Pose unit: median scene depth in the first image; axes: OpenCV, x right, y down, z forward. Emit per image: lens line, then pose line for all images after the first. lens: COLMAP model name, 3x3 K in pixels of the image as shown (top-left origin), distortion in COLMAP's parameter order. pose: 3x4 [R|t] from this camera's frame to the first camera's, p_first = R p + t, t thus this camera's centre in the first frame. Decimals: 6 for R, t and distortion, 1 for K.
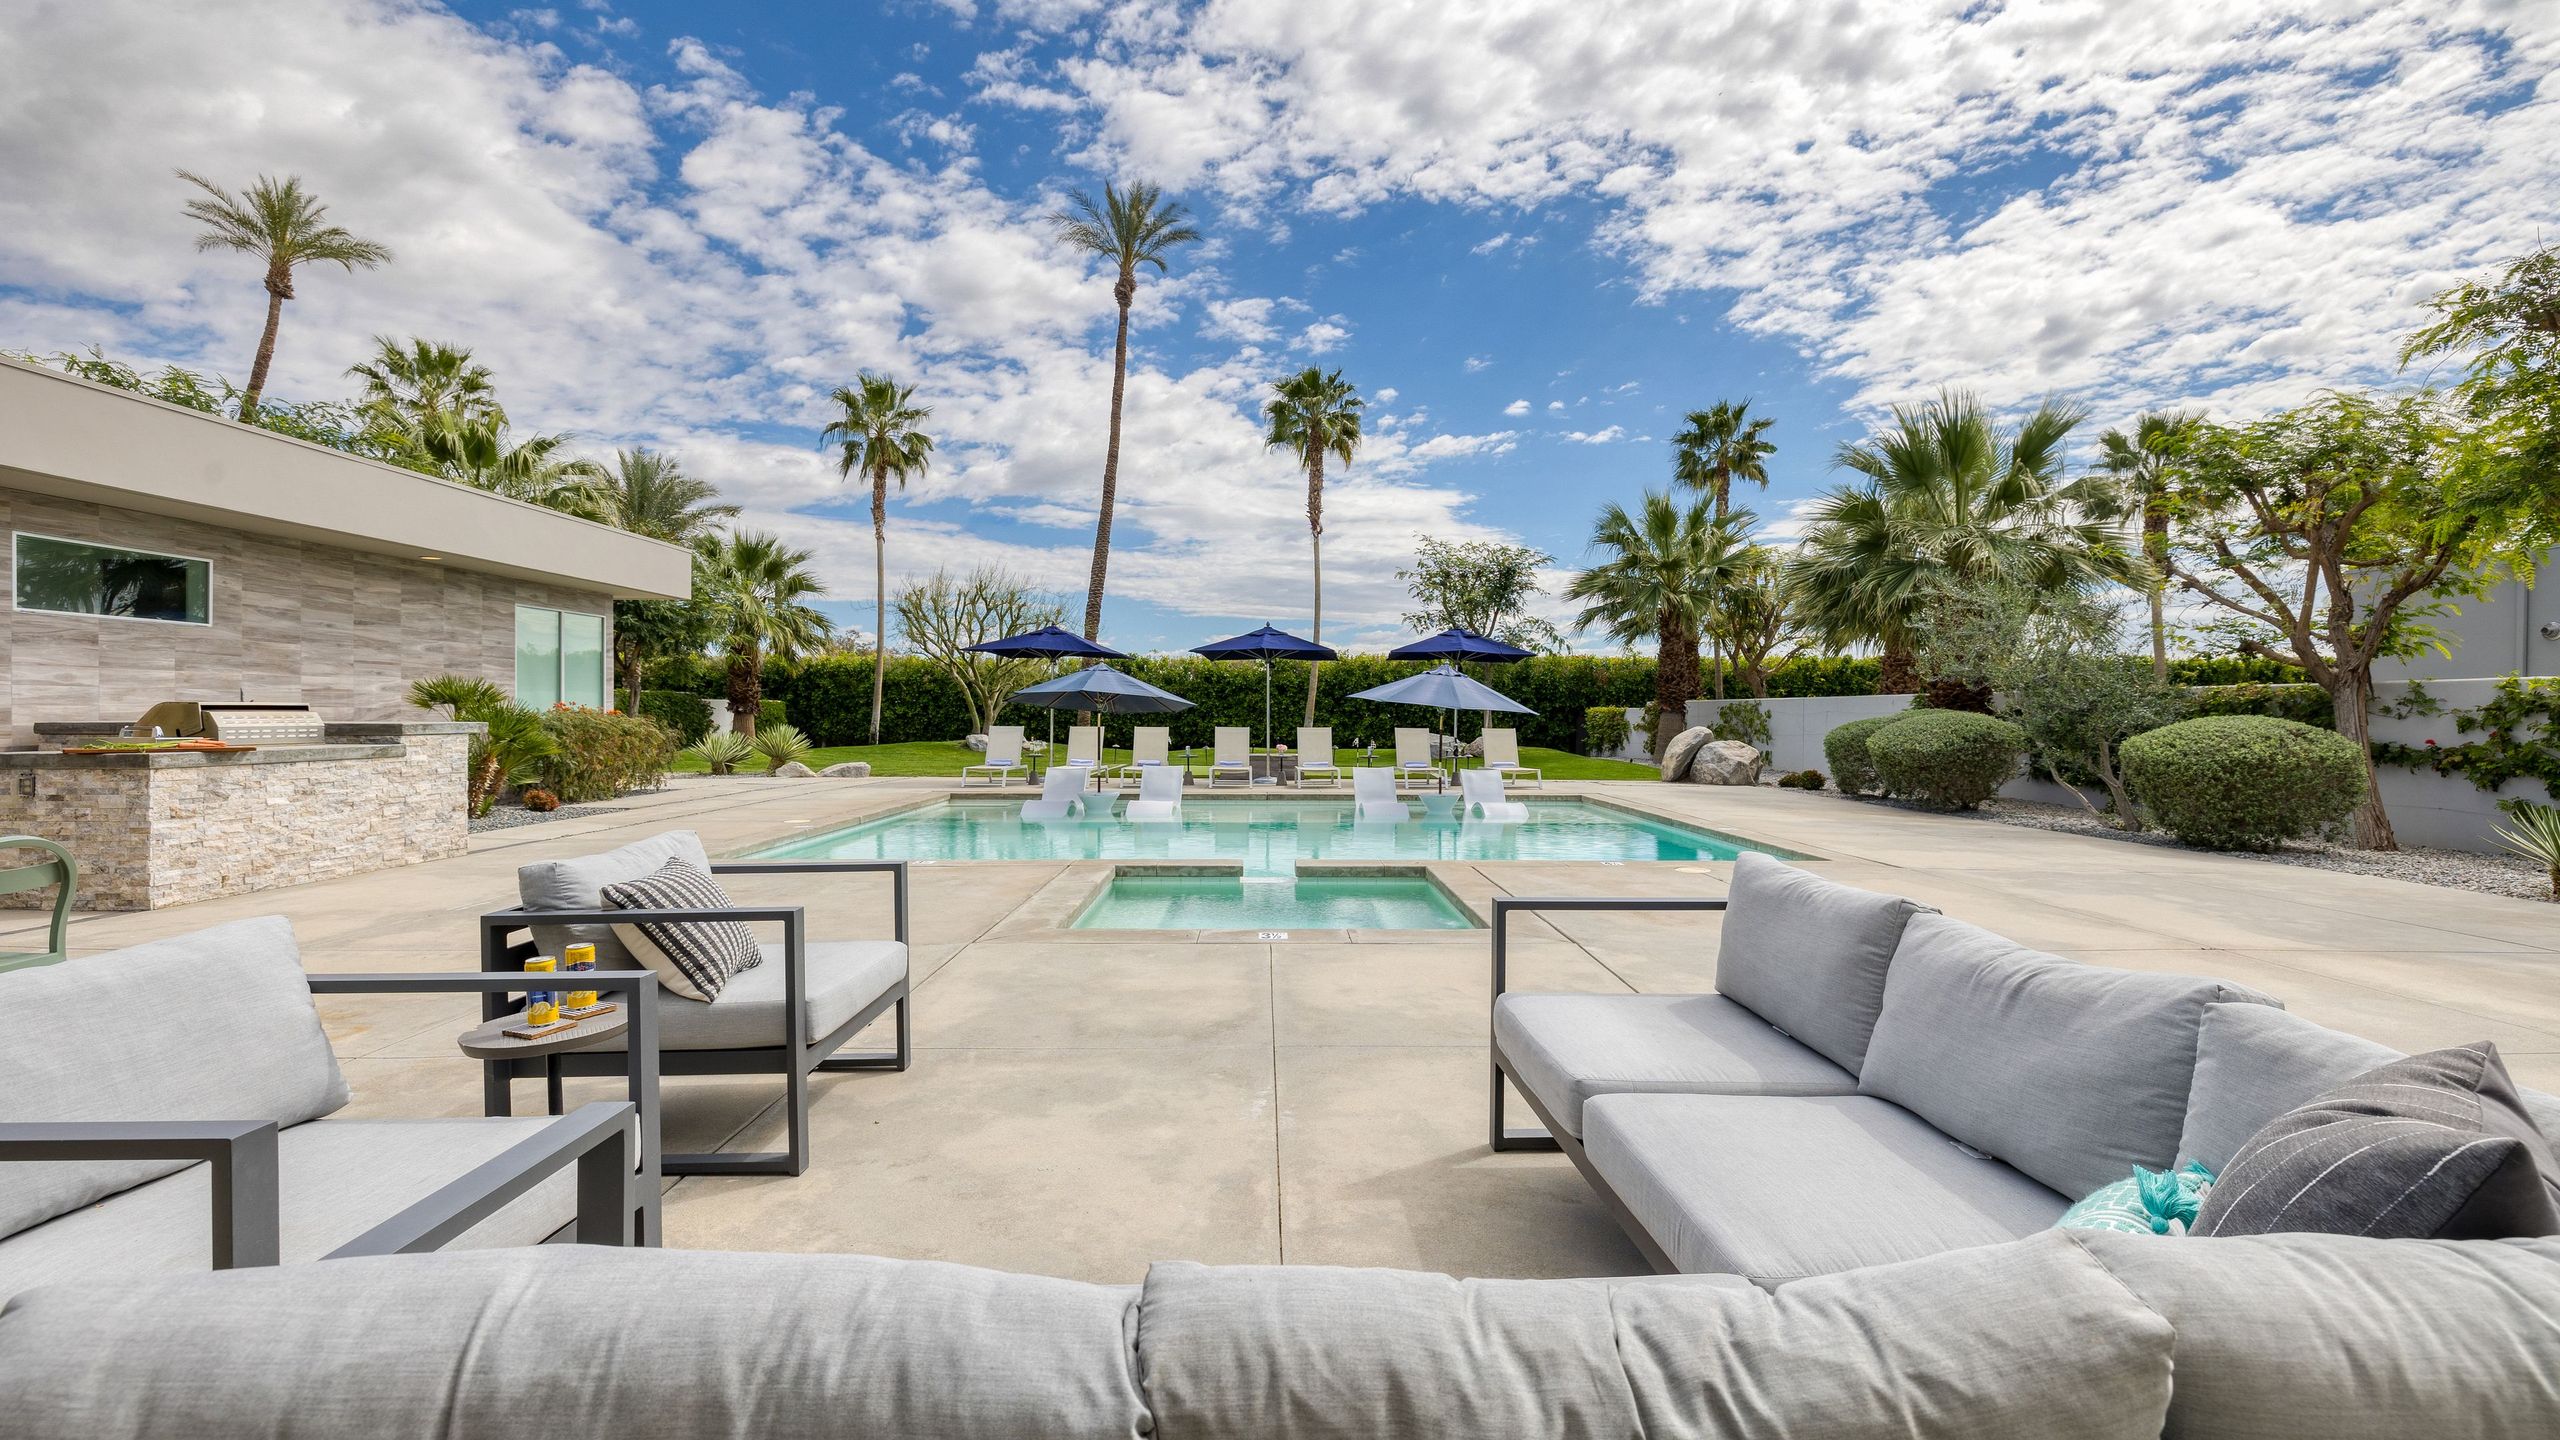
lens RADIAL K [[1094.0, 0, 1278.6], [0, 1094.0, 715.0], [0, 0, 1]] dist [0.007265, -0.000047]
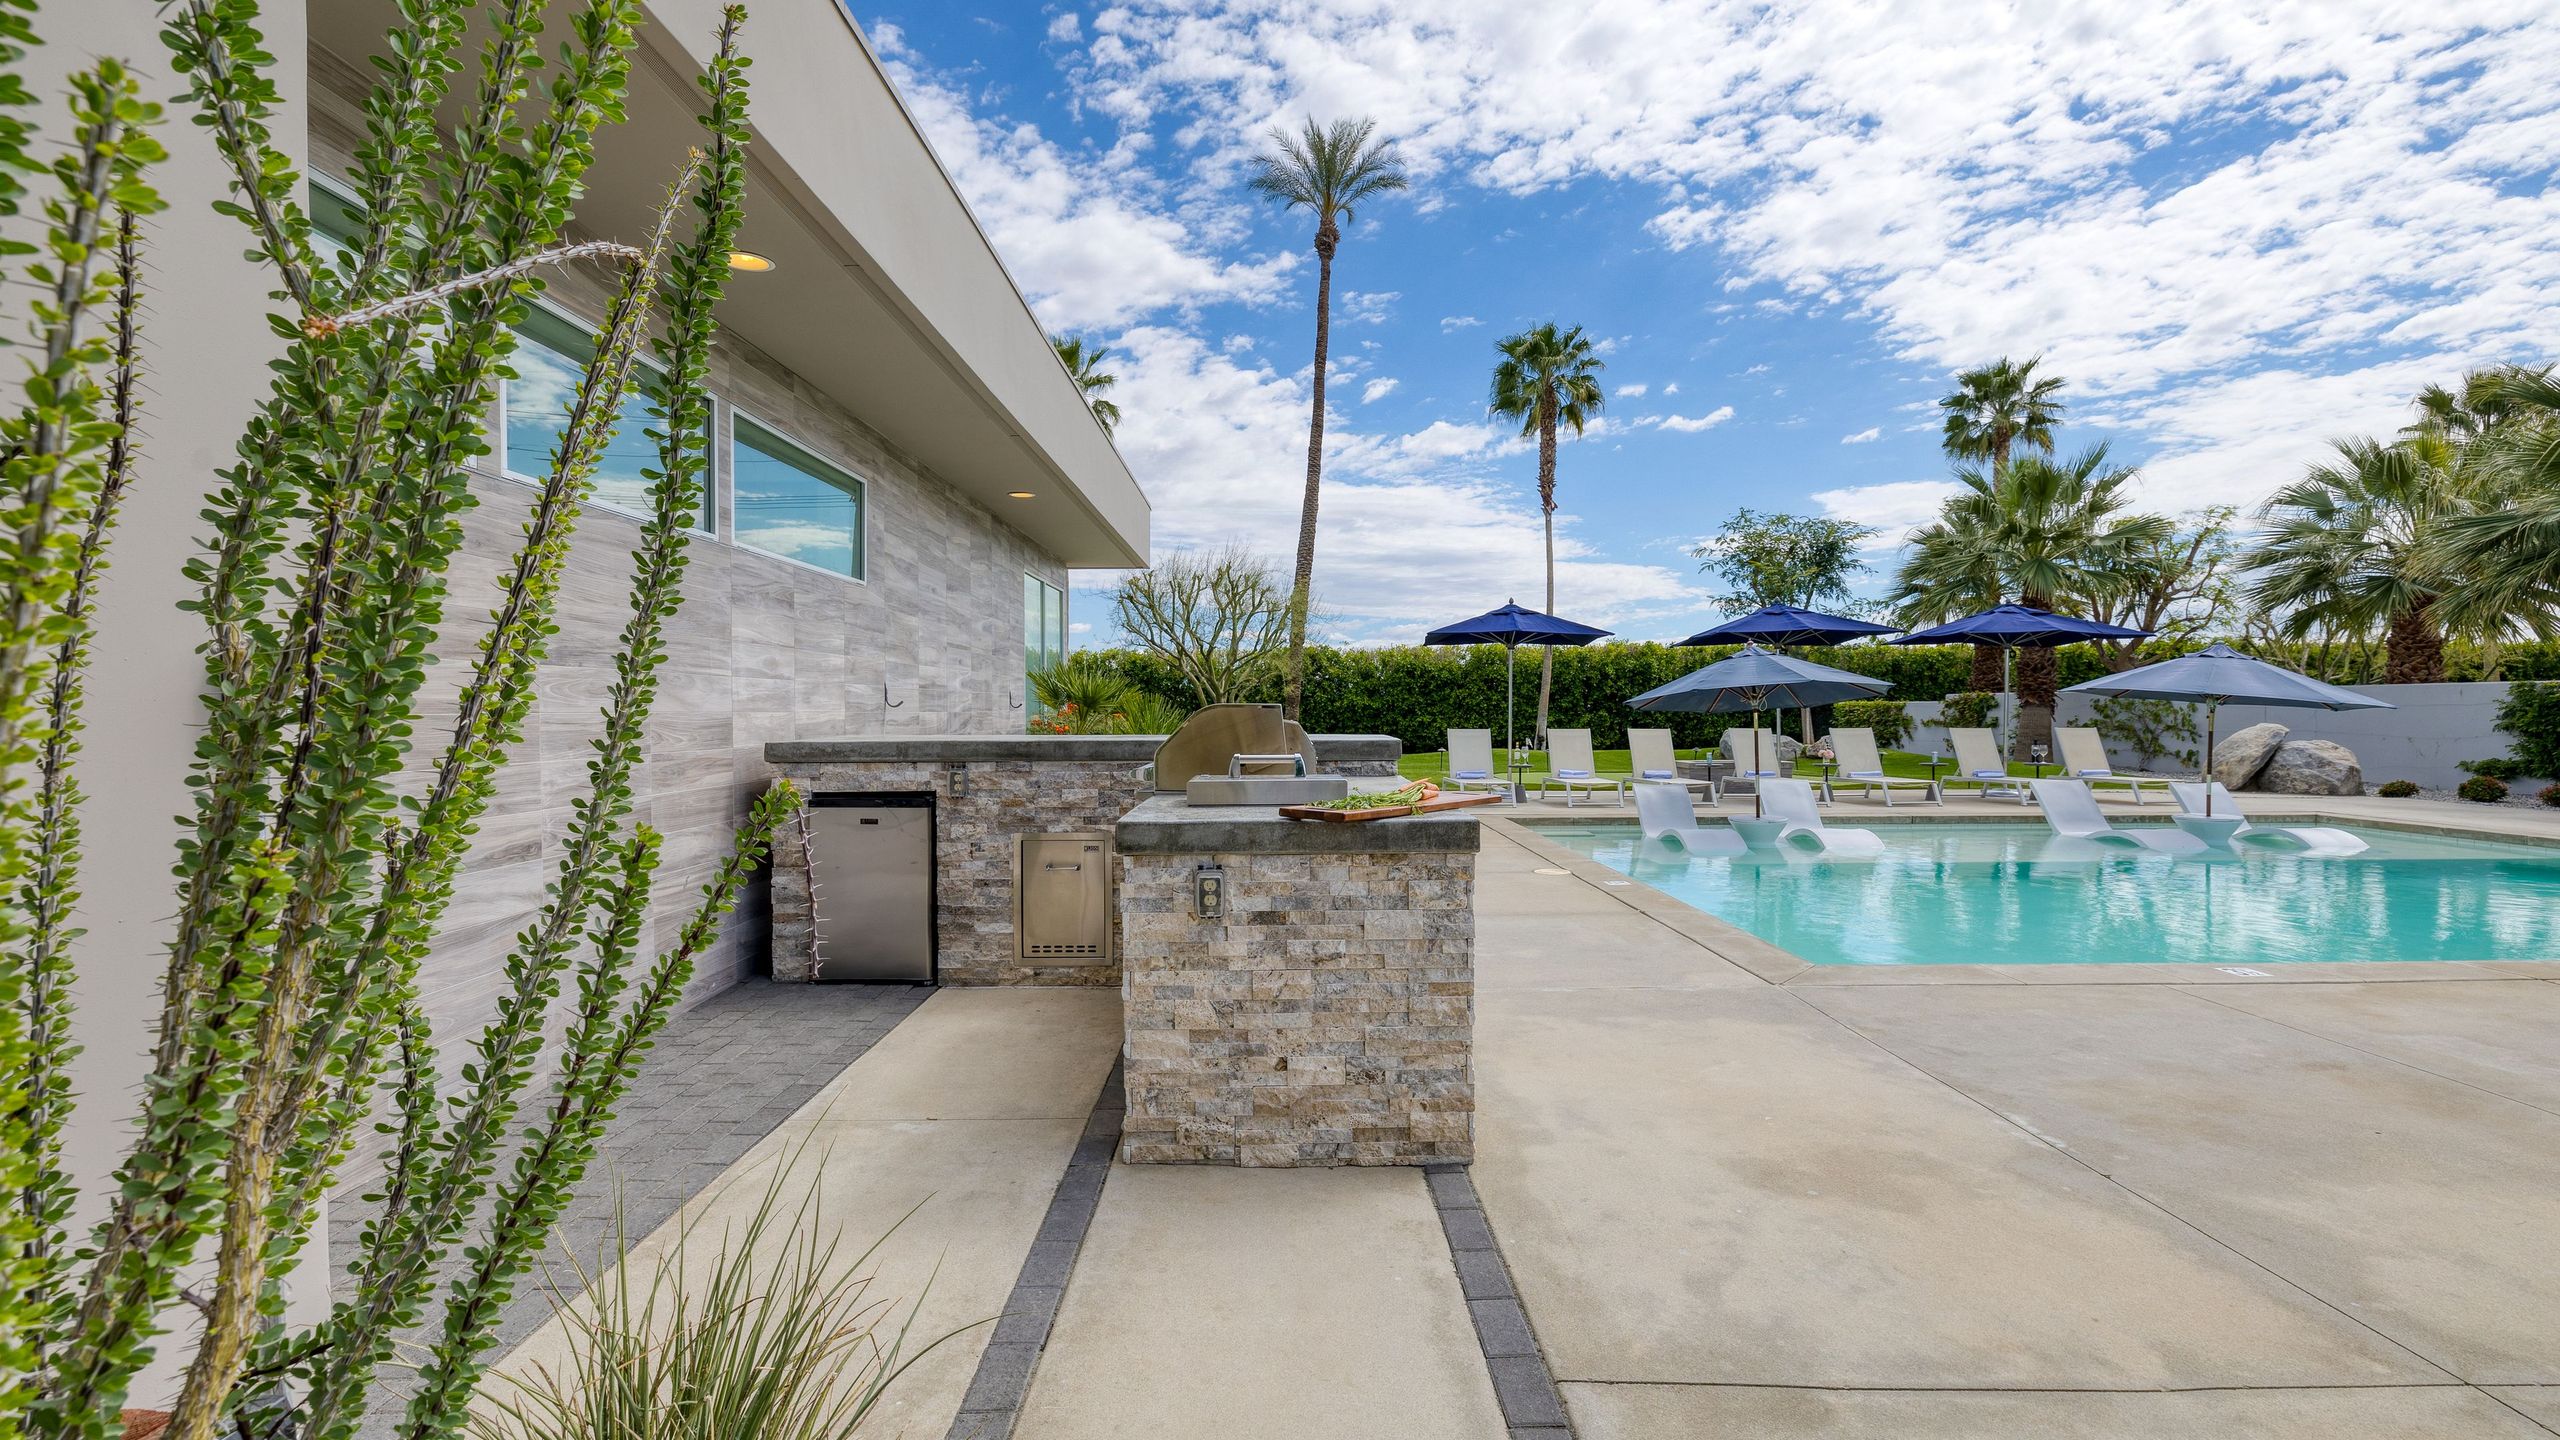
lens RADIAL K [[1096.1, 0, 1303.9], [0, 1096.1, 629.4], [0, 0, 1]] dist [0.003249, 0.000742]
pose [[0.999959, -0.007731, 0.004689, -0.158286], [0.008061, 0.997156, -0.074930, -0.001574], [-0.004096, 0.074965, 0.997178, 0.076867]]
